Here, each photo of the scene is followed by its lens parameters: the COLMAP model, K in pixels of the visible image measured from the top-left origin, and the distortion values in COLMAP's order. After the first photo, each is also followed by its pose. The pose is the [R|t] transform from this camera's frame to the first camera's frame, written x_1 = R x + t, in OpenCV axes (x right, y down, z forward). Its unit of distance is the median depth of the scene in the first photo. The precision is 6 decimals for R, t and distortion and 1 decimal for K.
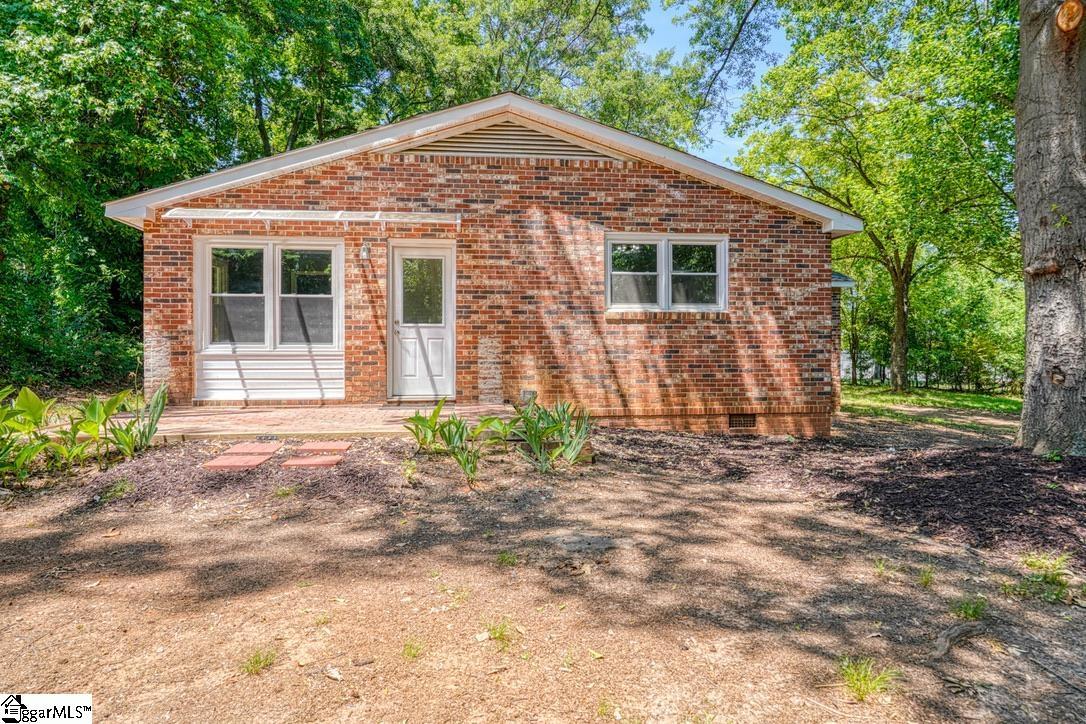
lens RADIAL K [[721.4, 0, 540.6], [0, 721.4, 363.1], [0, 0, 1]] dist [0.000908, -0.003002]
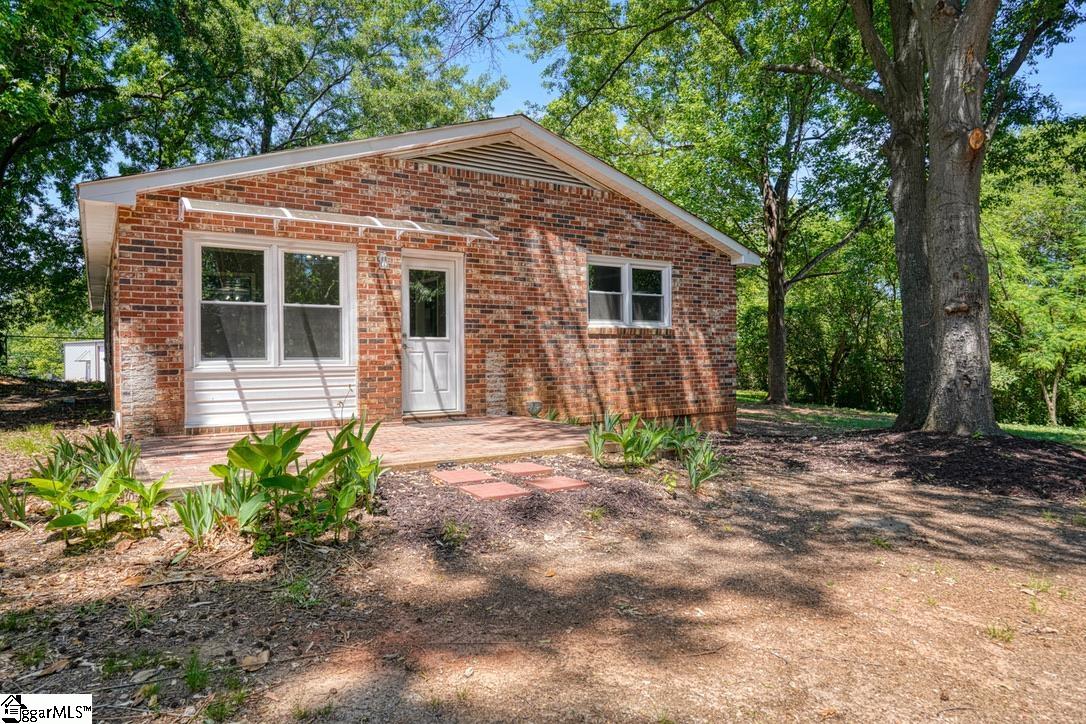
lens RADIAL K [[721.4, 0, 537.6], [0, 721.4, 359.7], [0, 0, 1]] dist [0.000908, -0.003002]
pose [[0.883834, -0.008319, 0.467726, -0.498849], [0.009201, 0.999958, 0.000400, -0.023524], [-0.467709, 0.003950, 0.883873, 0.071100]]
